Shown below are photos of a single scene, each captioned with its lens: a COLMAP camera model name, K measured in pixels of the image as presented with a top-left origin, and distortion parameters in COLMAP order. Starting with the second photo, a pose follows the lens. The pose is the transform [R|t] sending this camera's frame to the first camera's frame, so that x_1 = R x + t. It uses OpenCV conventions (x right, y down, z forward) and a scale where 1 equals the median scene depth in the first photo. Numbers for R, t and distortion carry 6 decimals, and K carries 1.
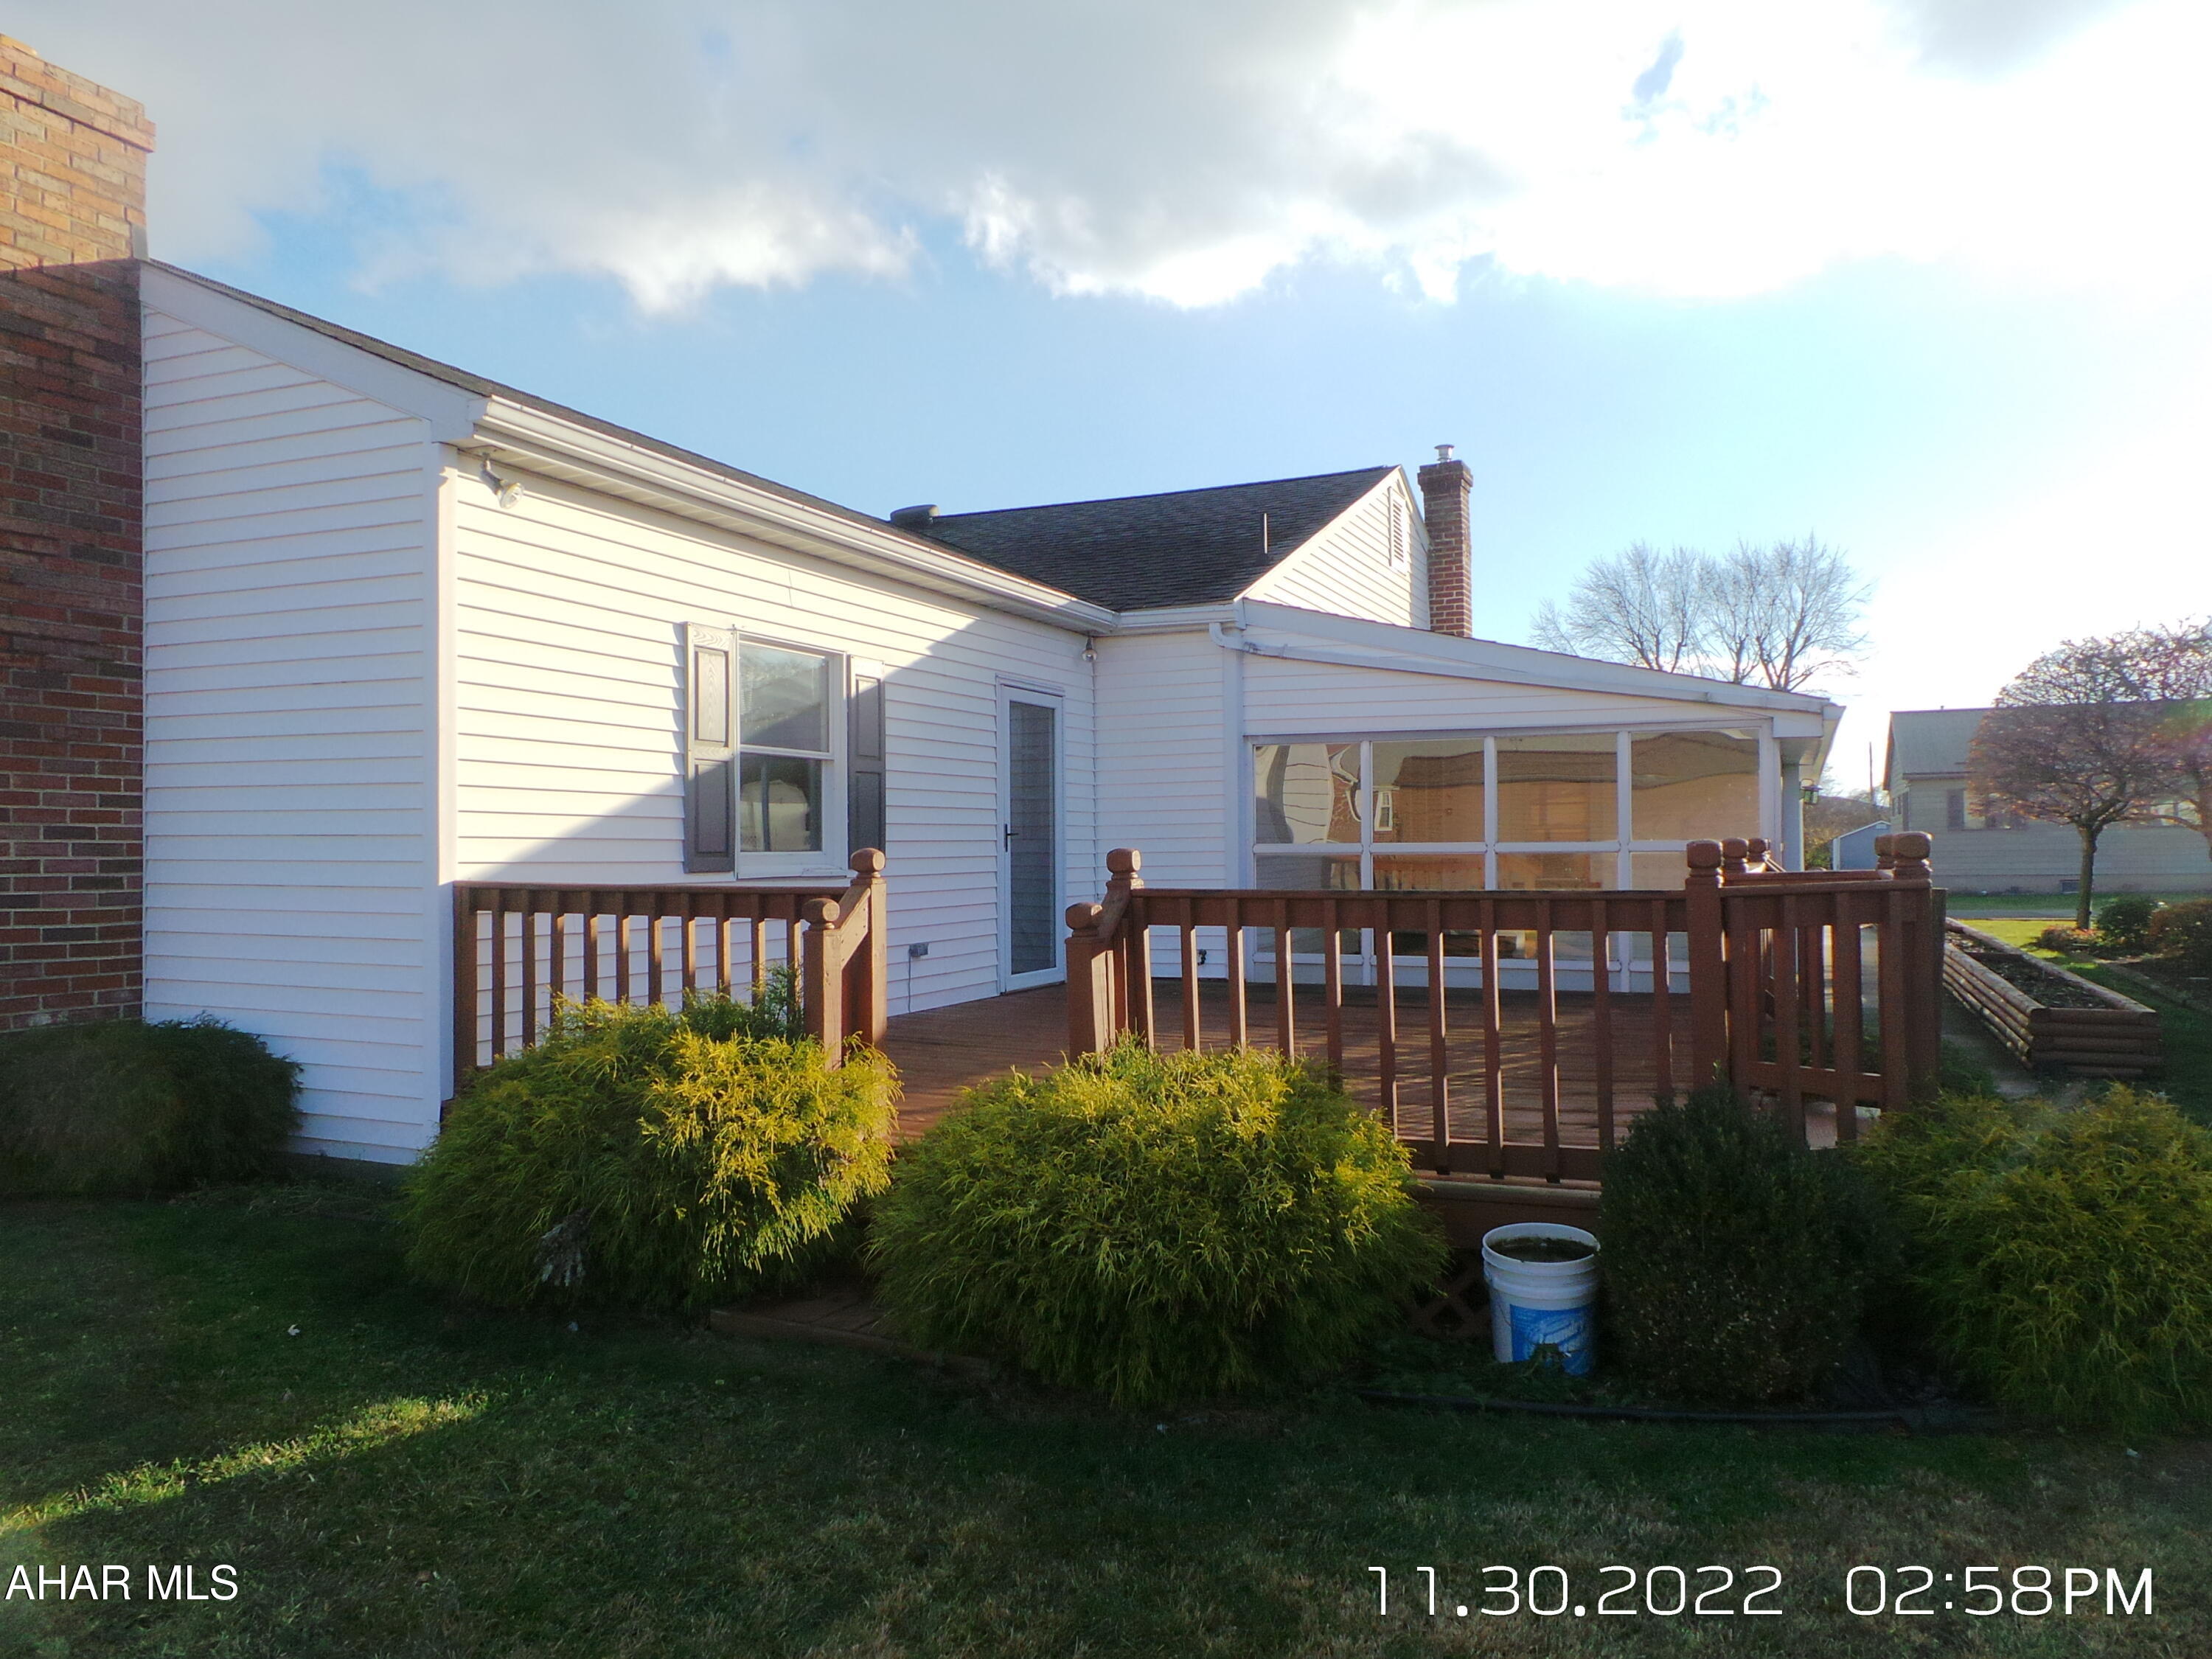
lens RADIAL K [[1571.4, 0, 1110.5], [0, 1571.4, 836.2], [0, 0, 1]] dist [0.024492, -0.002469]
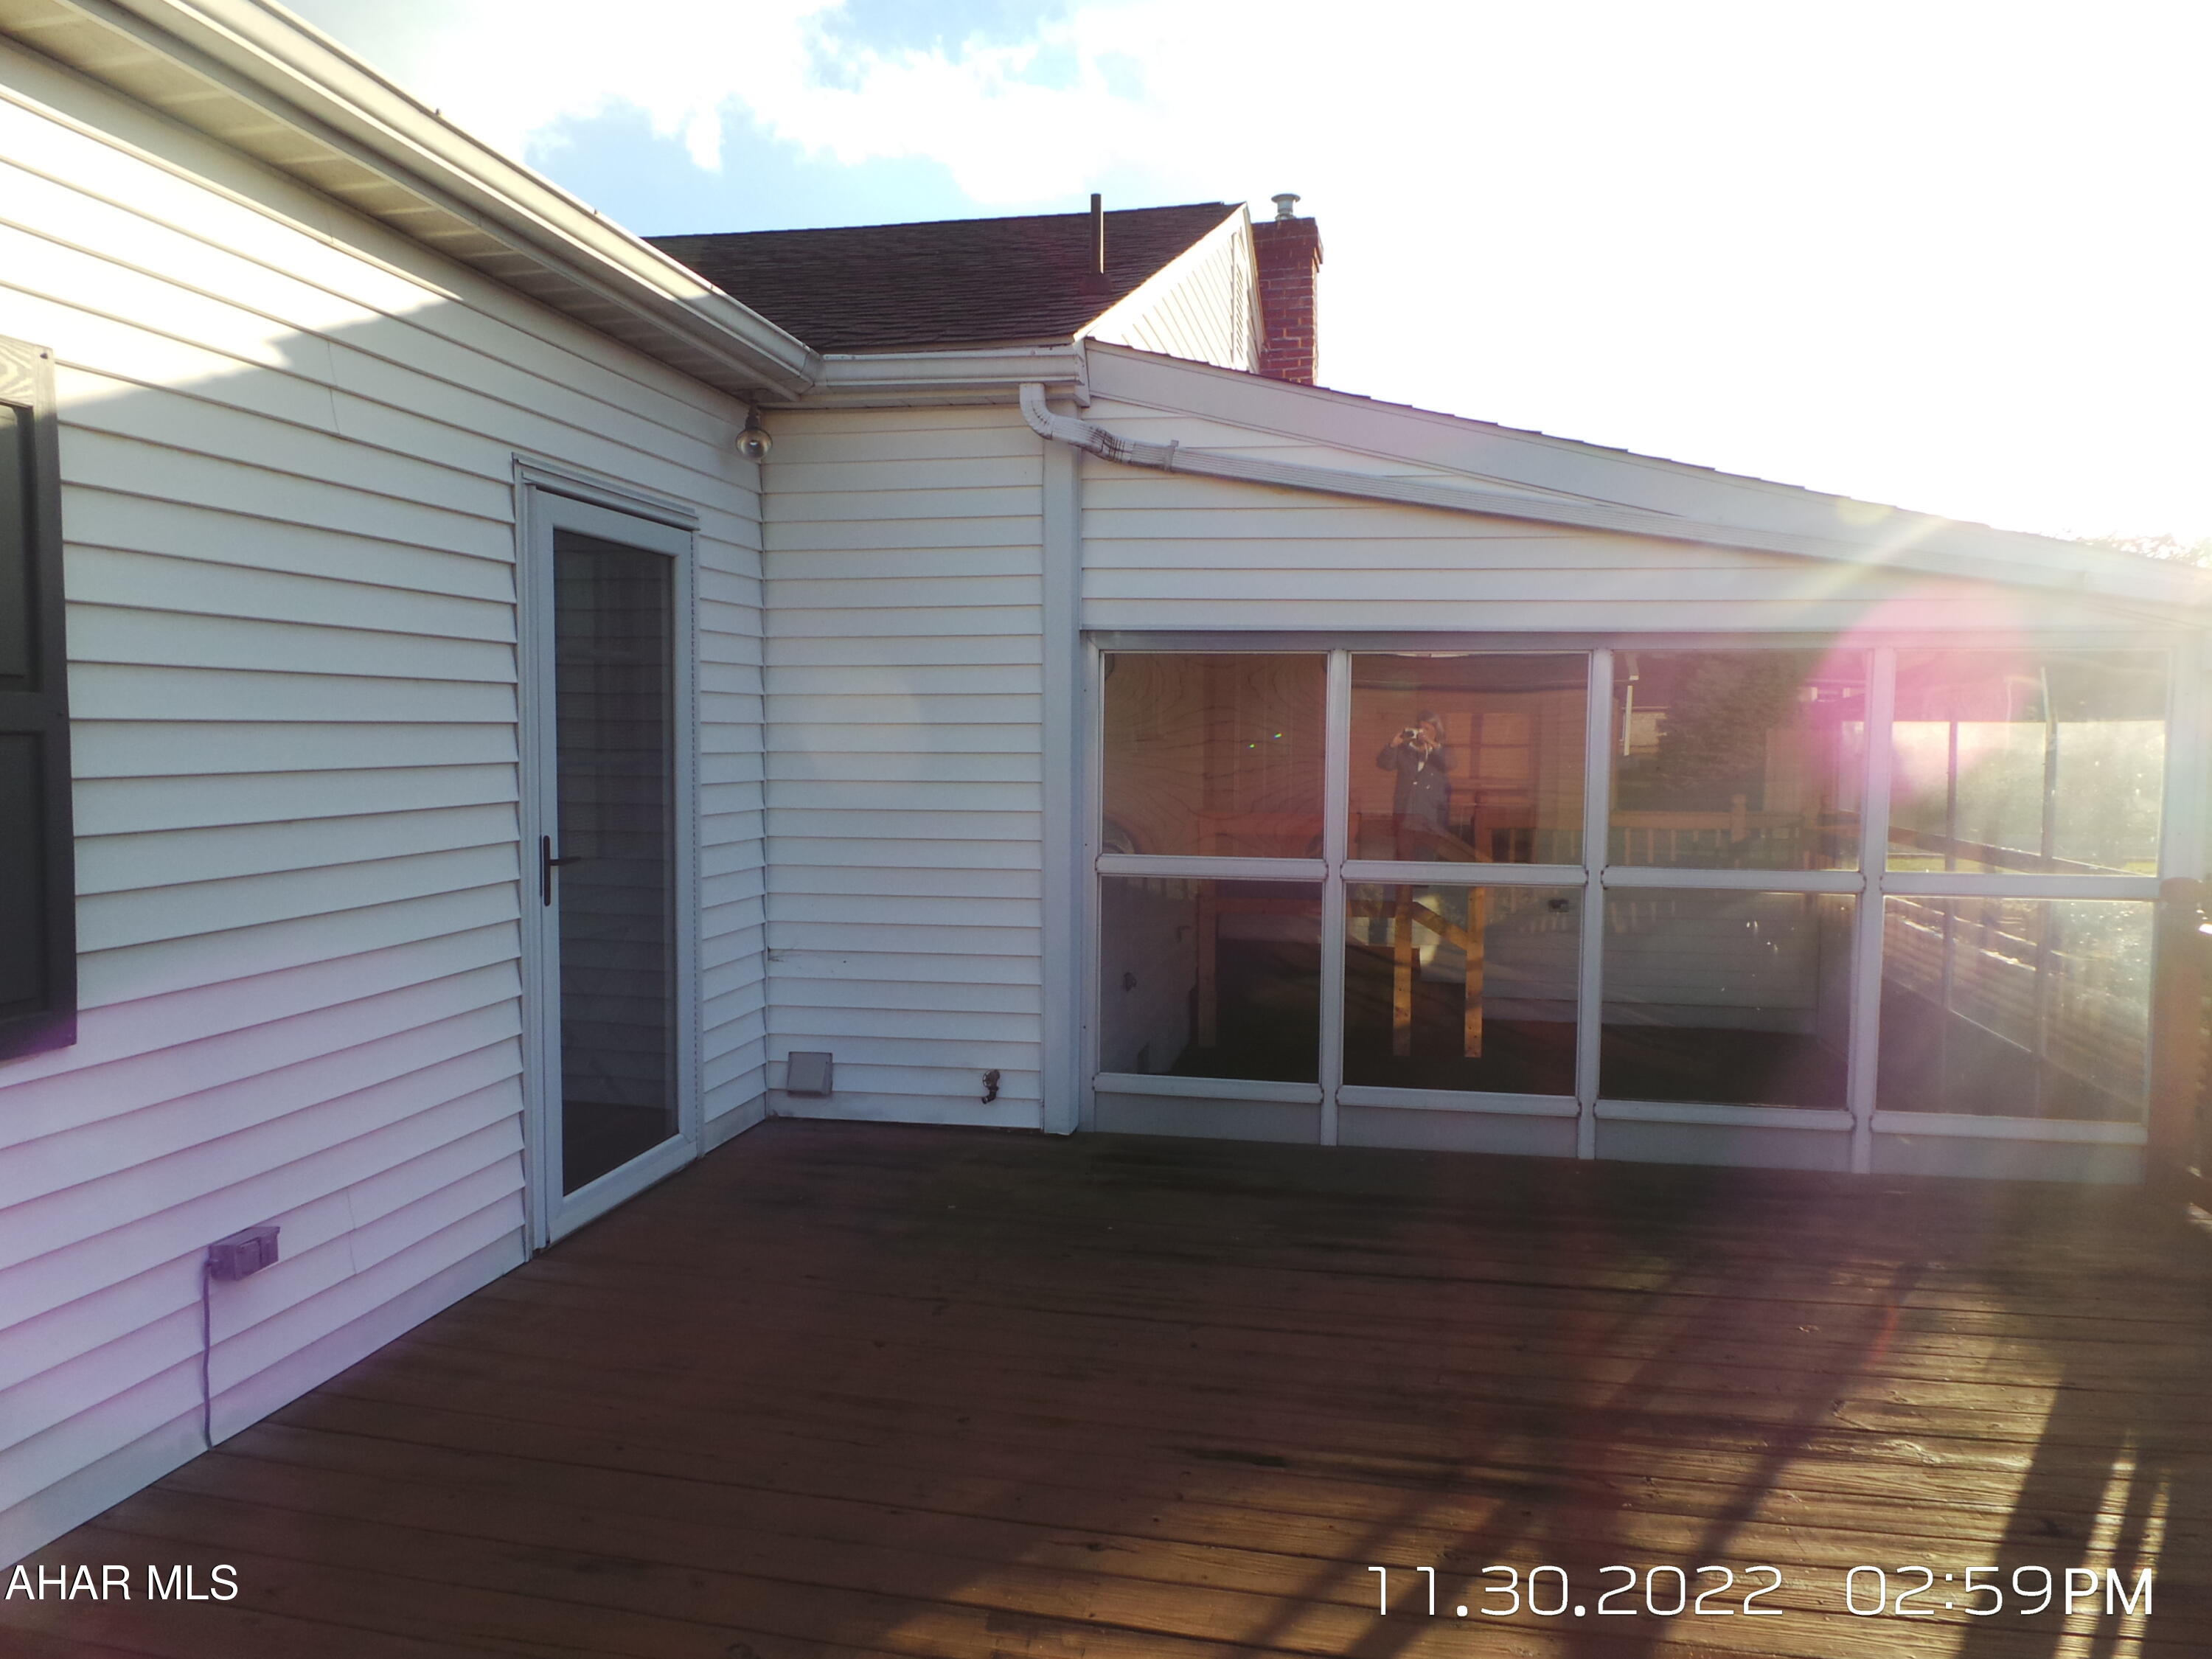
lens RADIAL K [[1571.4, 0, 1101.8], [0, 1571.4, 823.3], [0, 0, 1]] dist [0.024492, -0.002469]
pose [[0.975831, 0.002203, 0.218514, -0.014811], [-0.016332, 0.997888, 0.062875, -0.035900], [-0.217914, -0.064925, 0.973806, 0.531860]]
